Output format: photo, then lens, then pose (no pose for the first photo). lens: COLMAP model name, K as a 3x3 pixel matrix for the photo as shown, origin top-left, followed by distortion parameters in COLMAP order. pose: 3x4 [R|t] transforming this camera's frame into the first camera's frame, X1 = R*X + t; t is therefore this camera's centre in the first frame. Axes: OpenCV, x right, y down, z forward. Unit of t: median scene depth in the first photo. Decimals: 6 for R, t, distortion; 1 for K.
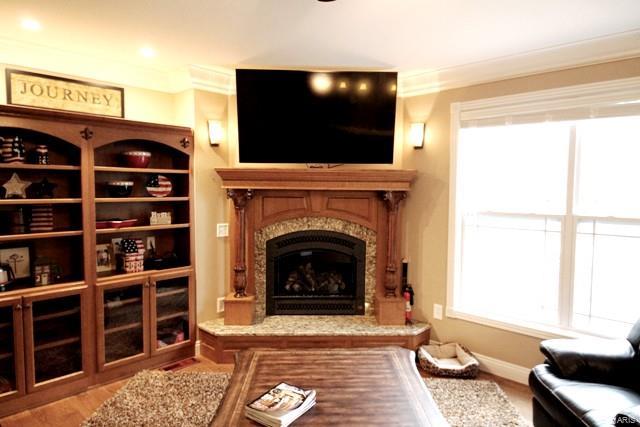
lens RADIAL K [[396.0, 0, 320.7], [0, 396.0, 215.1], [0, 0, 1]] dist [0.013170, -0.019570]
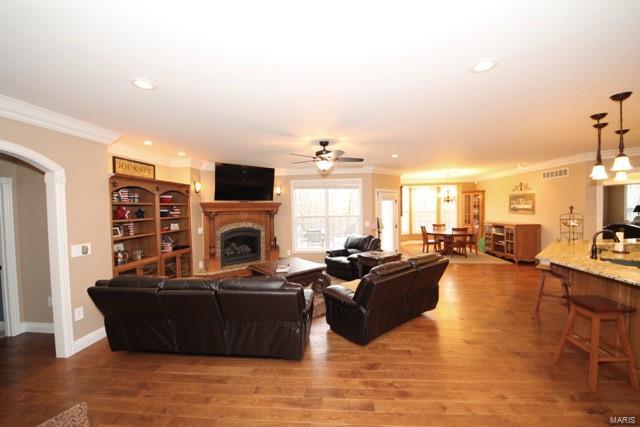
lens RADIAL K [[242.6, 0, 321.3], [0, 242.6, 215.3], [0, 0, 1]] dist [-0.000019, -0.005924]
pose [[0.781942, -0.041775, 0.621950, -0.595572], [0.065867, 0.997703, -0.015797, 0.021834], [-0.619861, 0.053318, 0.782898, -0.510597]]
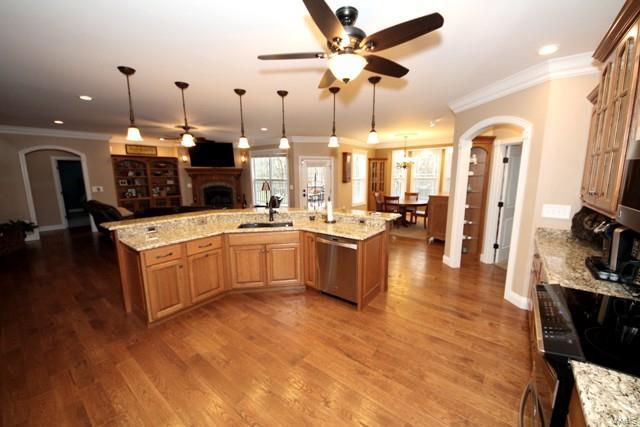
lens RADIAL K [[242.6, 0, 326.8], [0, 242.6, 216.8], [0, 0, 1]] dist [-0.000019, -0.005924]
pose [[0.993867, -0.029068, 0.106697, 0.786475], [0.017163, 0.993689, 0.110849, 0.103223], [-0.109246, -0.108338, 0.988093, -1.414303]]
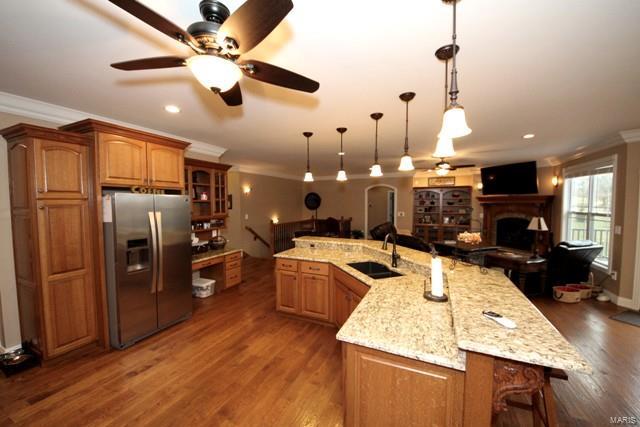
lens RADIAL K [[242.6, 0, 322.0], [0, 242.6, 213.4], [0, 0, 1]] dist [-0.000019, -0.005924]
pose [[0.307592, 0.034463, -0.950894, 1.283383], [-0.058142, 0.998157, 0.017368, 0.063684], [0.949740, 0.049944, 0.309029, -0.877547]]
